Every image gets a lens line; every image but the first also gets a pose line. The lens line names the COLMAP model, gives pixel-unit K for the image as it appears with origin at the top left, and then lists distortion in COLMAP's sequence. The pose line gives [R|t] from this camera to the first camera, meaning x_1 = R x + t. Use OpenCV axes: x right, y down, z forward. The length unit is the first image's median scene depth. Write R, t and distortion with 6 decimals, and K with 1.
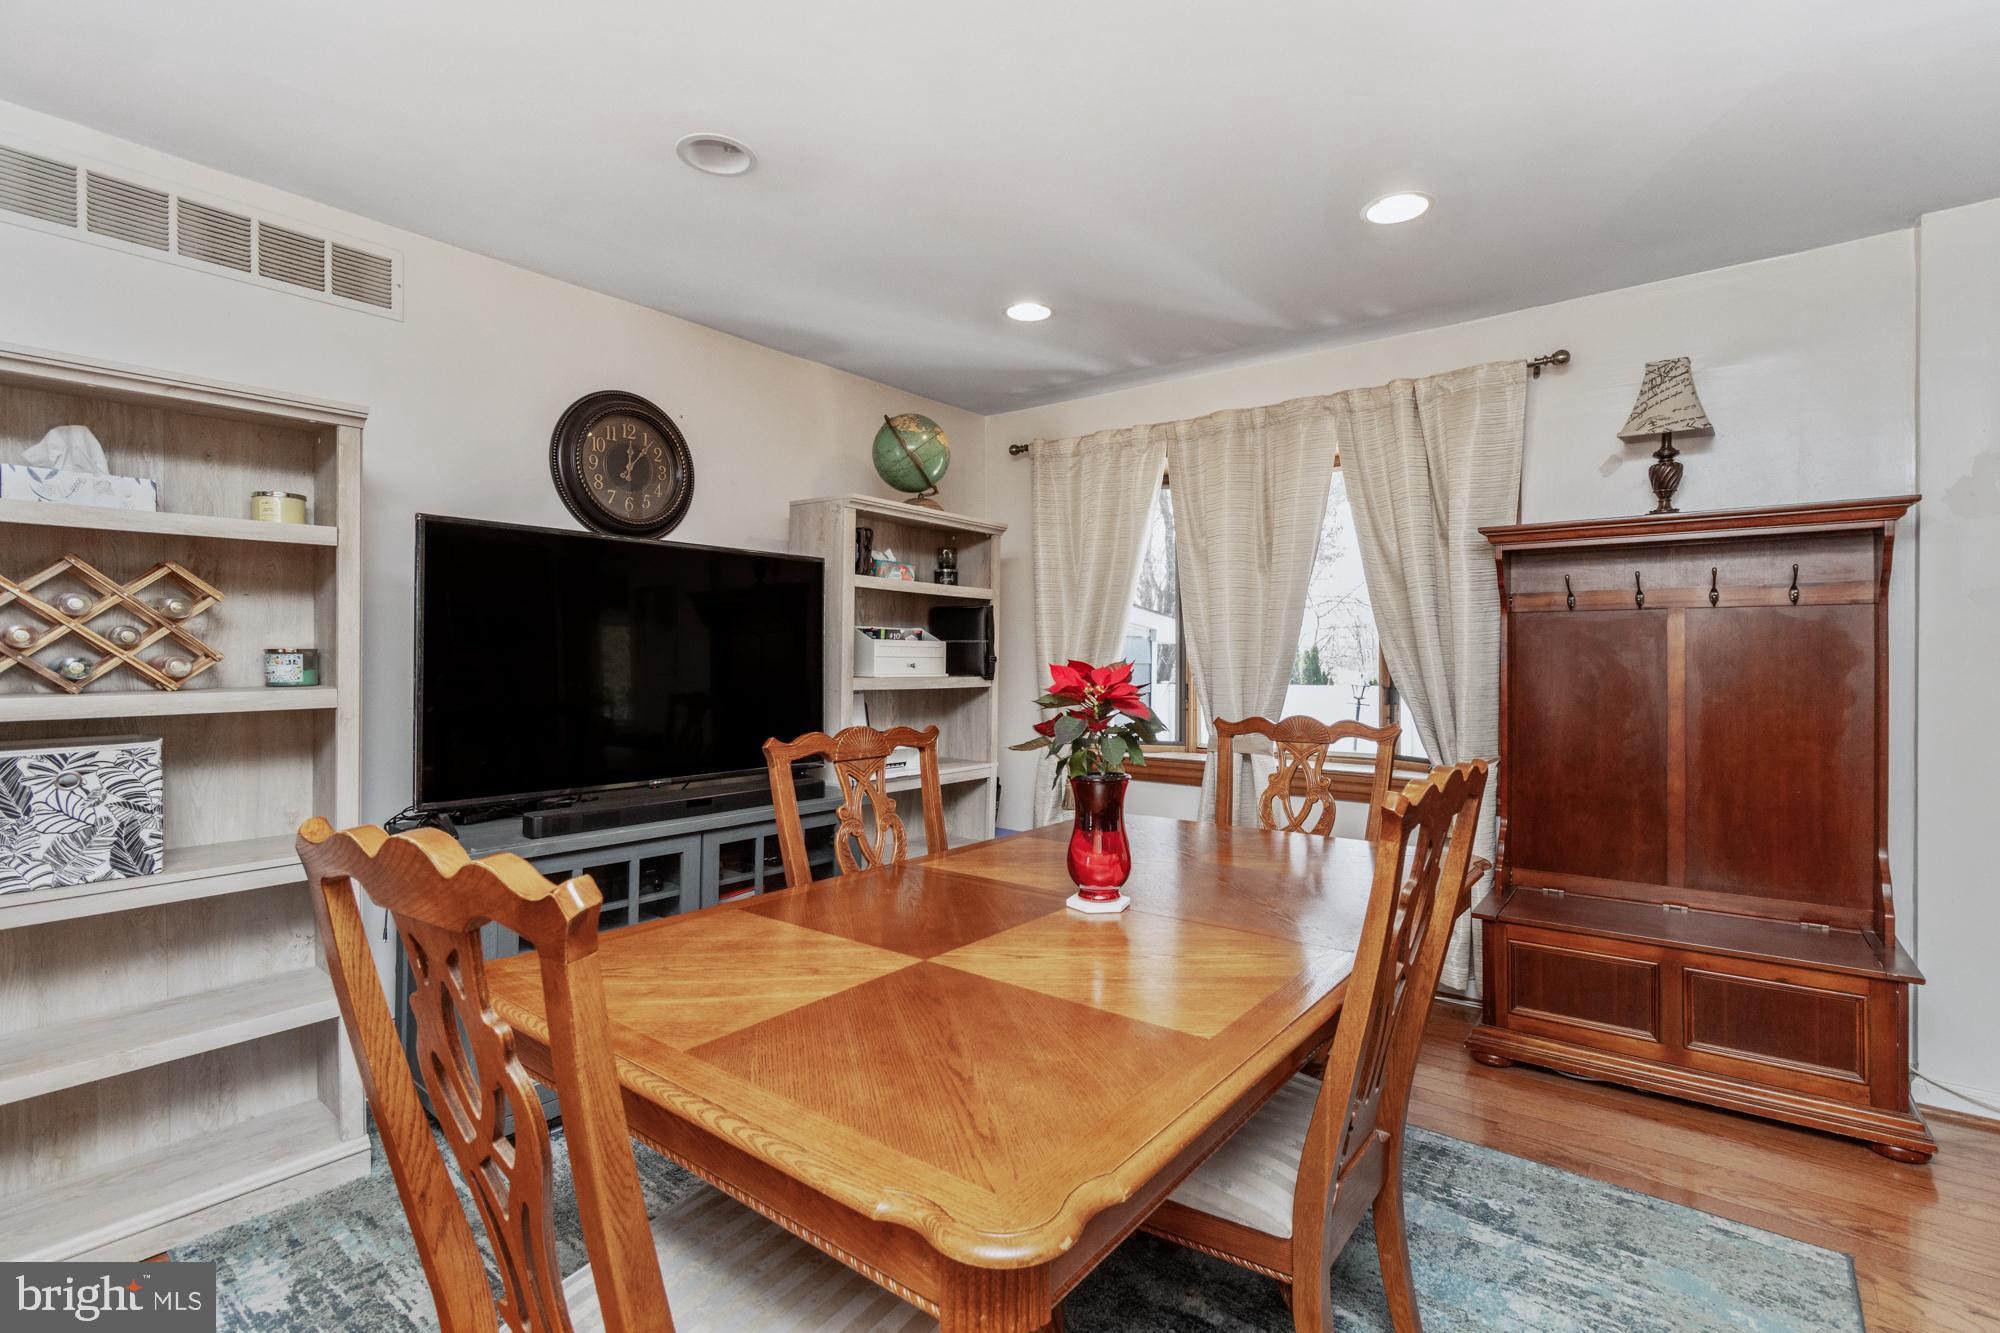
lens RADIAL K [[933.1, 0, 1000.7], [0, 933.1, 656.5], [0, 0, 1]] dist [0.002612, 0.001369]
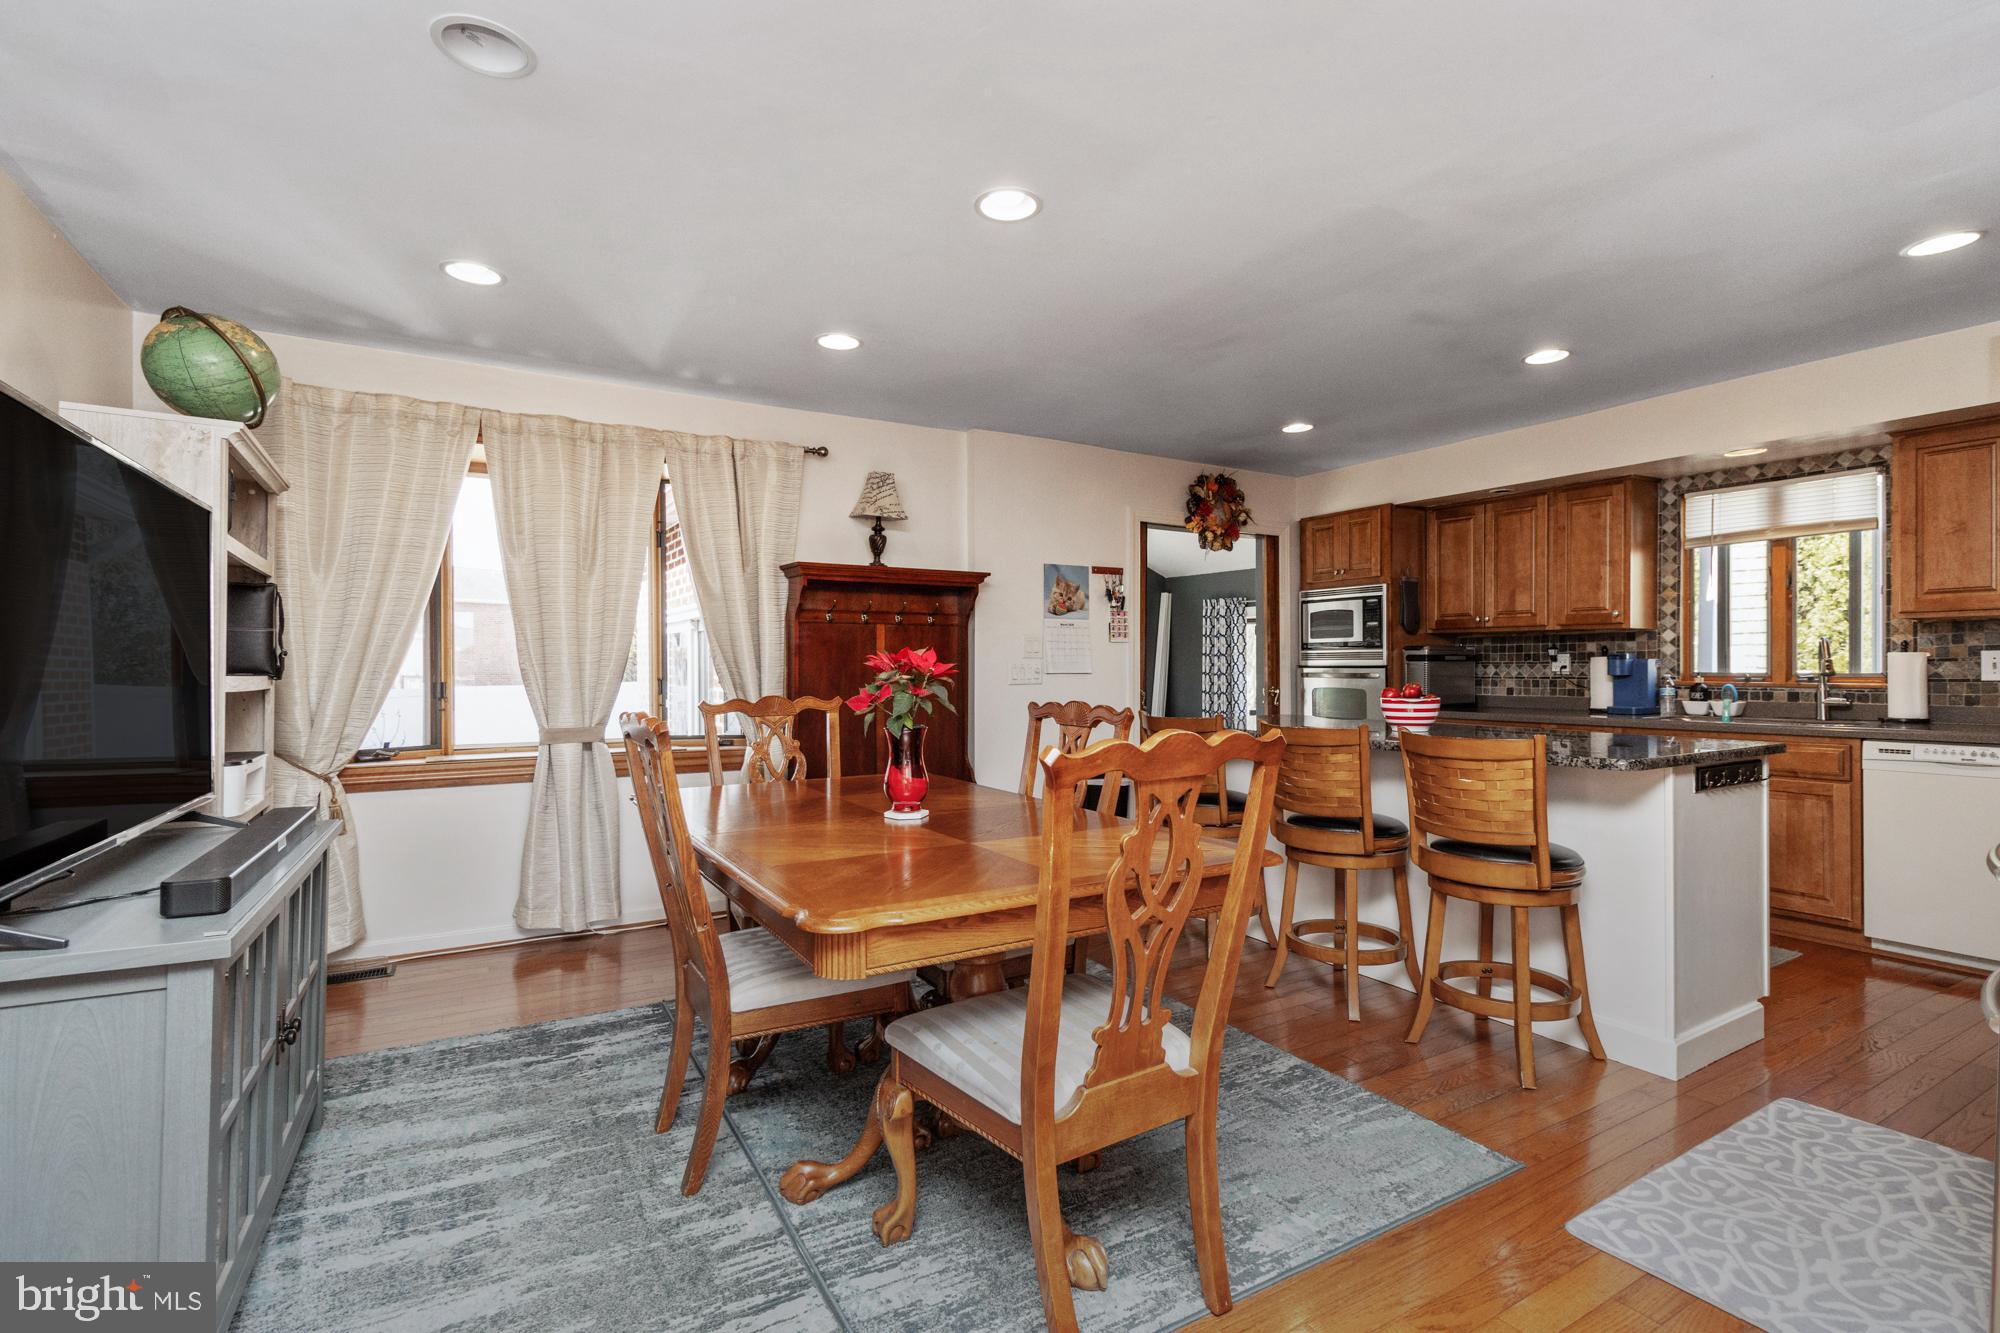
lens RADIAL K [[933.1, 0, 1015.3], [0, 933.1, 667.9], [0, 0, 1]] dist [0.002612, 0.001369]
pose [[0.363654, -0.006862, 0.931509, -0.626100], [-0.000147, 0.999972, 0.007424, 0.010880], [-0.931534, -0.002837, 0.363643, 0.167264]]
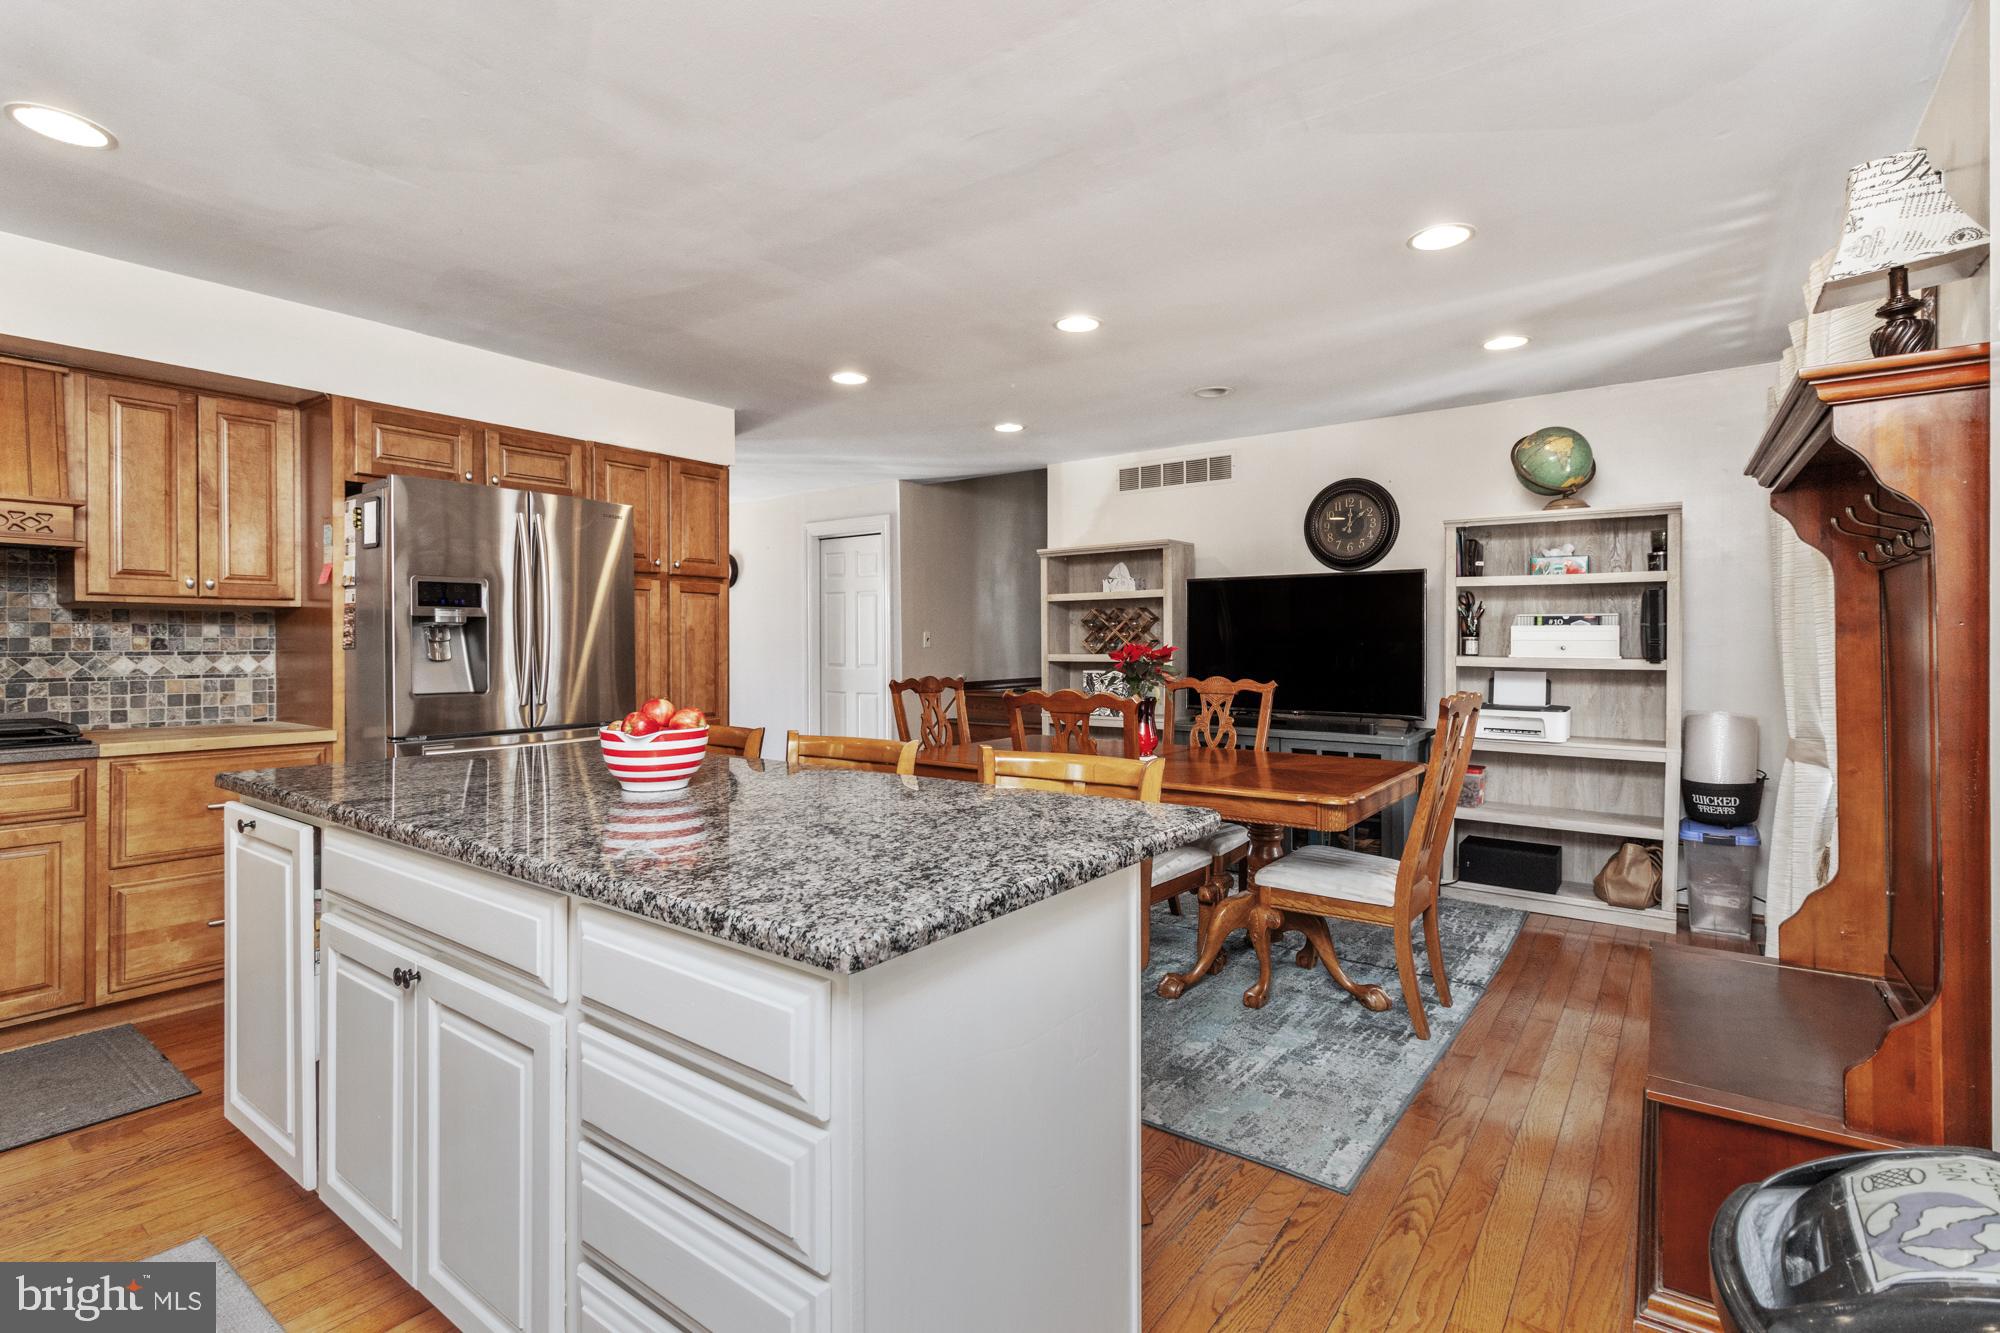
lens RADIAL K [[933.1, 0, 997.8], [0, 933.1, 639.9], [0, 0, 1]] dist [0.002612, 0.001369]
pose [[0.017384, -0.004986, -0.999836, 1.164780], [0.004172, 0.999979, -0.004914, 0.003082], [0.999840, -0.004086, 0.017405, 0.341605]]
